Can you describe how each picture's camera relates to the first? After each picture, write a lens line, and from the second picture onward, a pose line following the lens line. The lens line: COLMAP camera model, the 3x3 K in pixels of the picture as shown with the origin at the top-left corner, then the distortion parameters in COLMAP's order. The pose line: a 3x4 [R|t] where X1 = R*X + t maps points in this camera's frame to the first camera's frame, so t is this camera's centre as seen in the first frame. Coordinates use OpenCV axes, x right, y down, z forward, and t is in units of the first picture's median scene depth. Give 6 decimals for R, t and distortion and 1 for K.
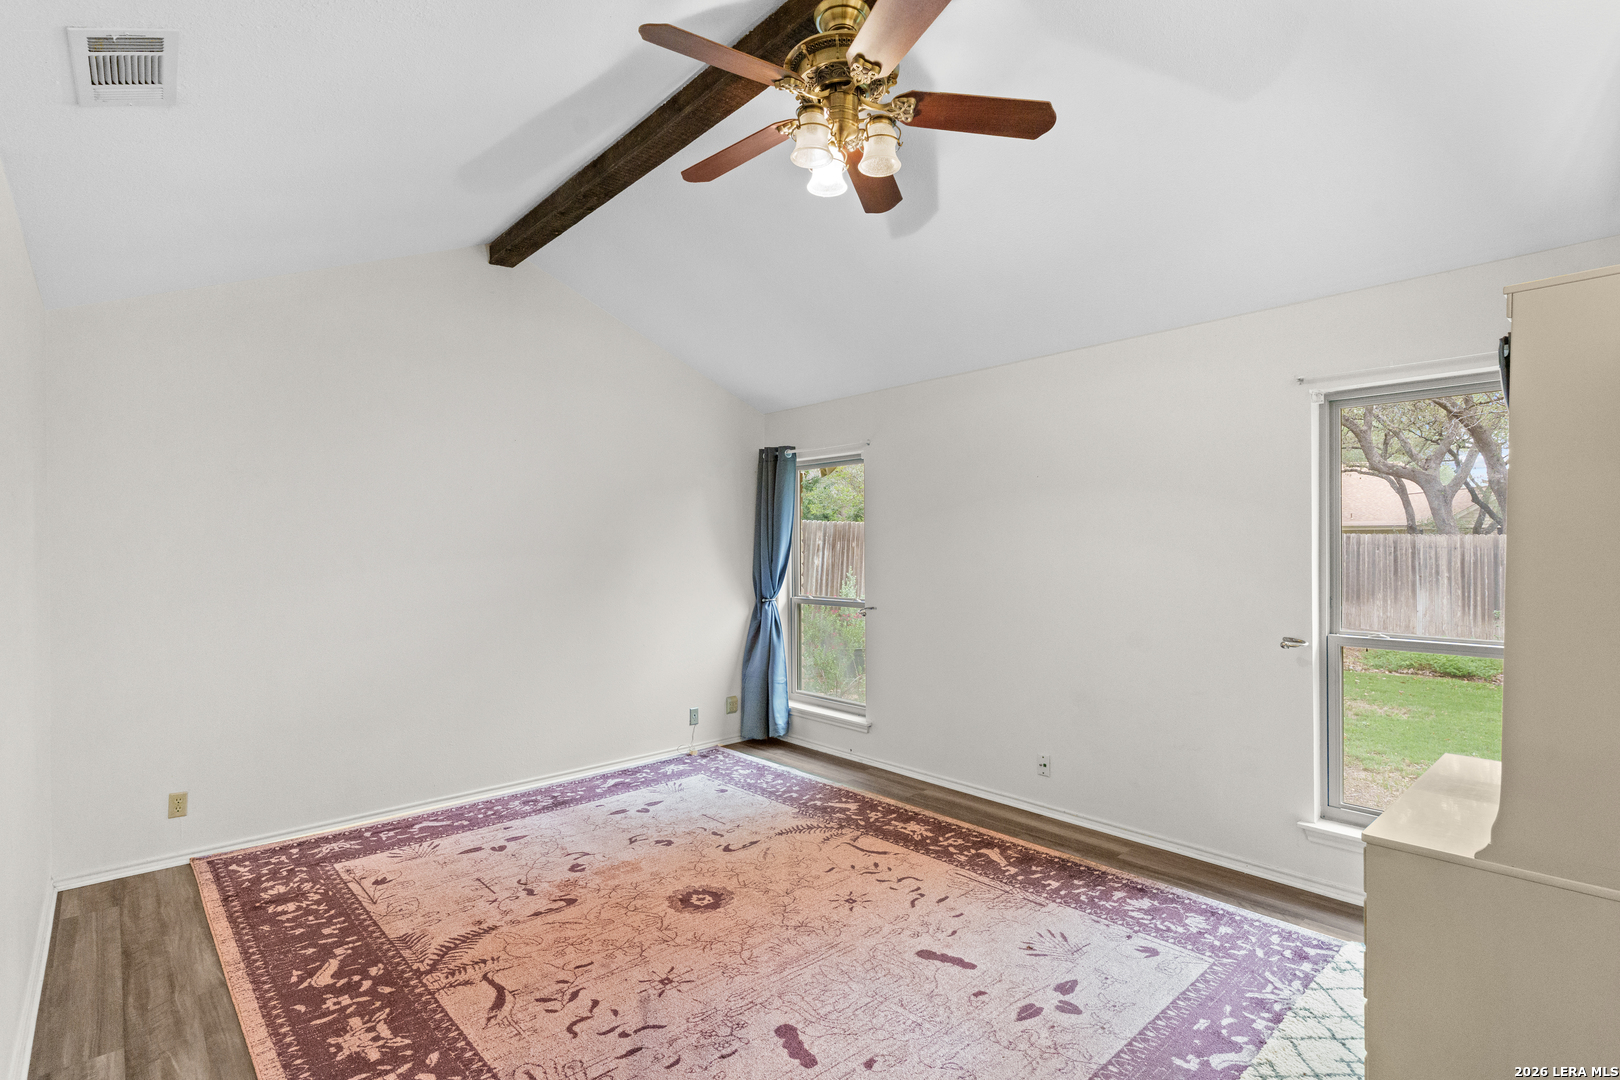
lens RADIAL K [[769.1, 0, 806.4], [0, 769.1, 522.2], [0, 0, 1]] dist [-0.000144, -0.000050]
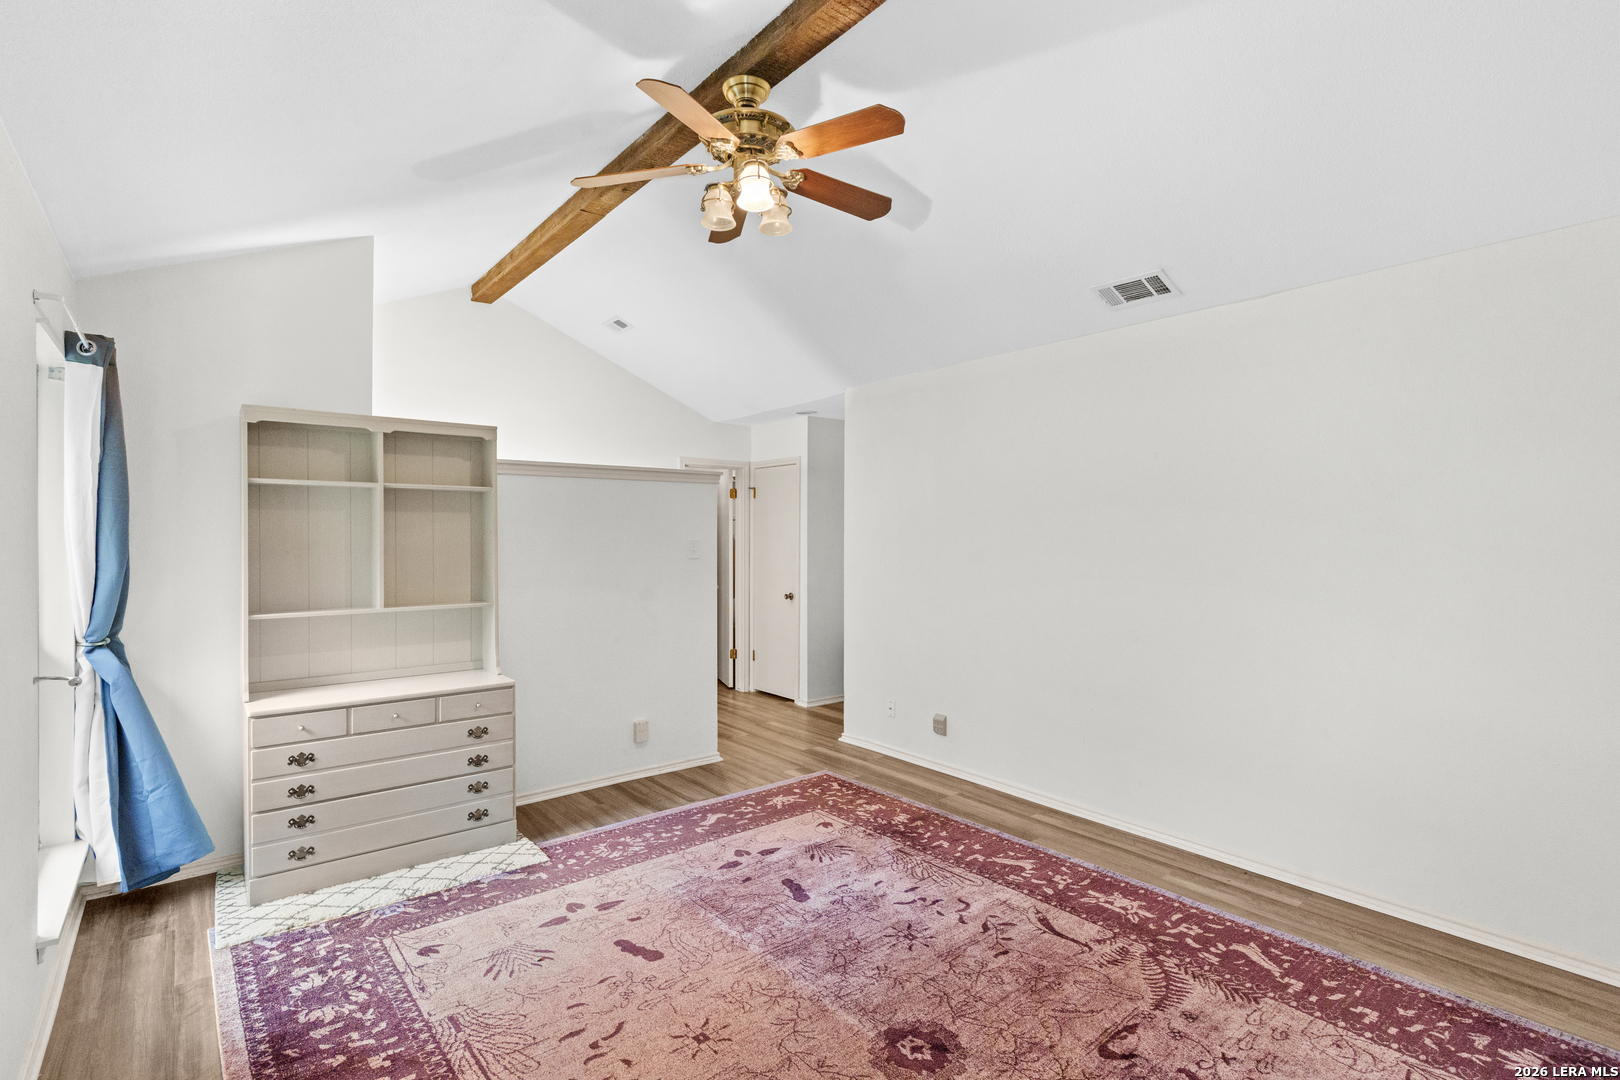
lens RADIAL K [[769.1, 0, 806.4], [0, 769.1, 522.2], [0, 0, 1]] dist [-0.000144, -0.000050]
pose [[-0.998713, 0.009043, 0.049905, -0.094085], [0.006635, 0.998816, -0.048191, 0.064877], [-0.050282, -0.047797, -0.997591, 2.070942]]
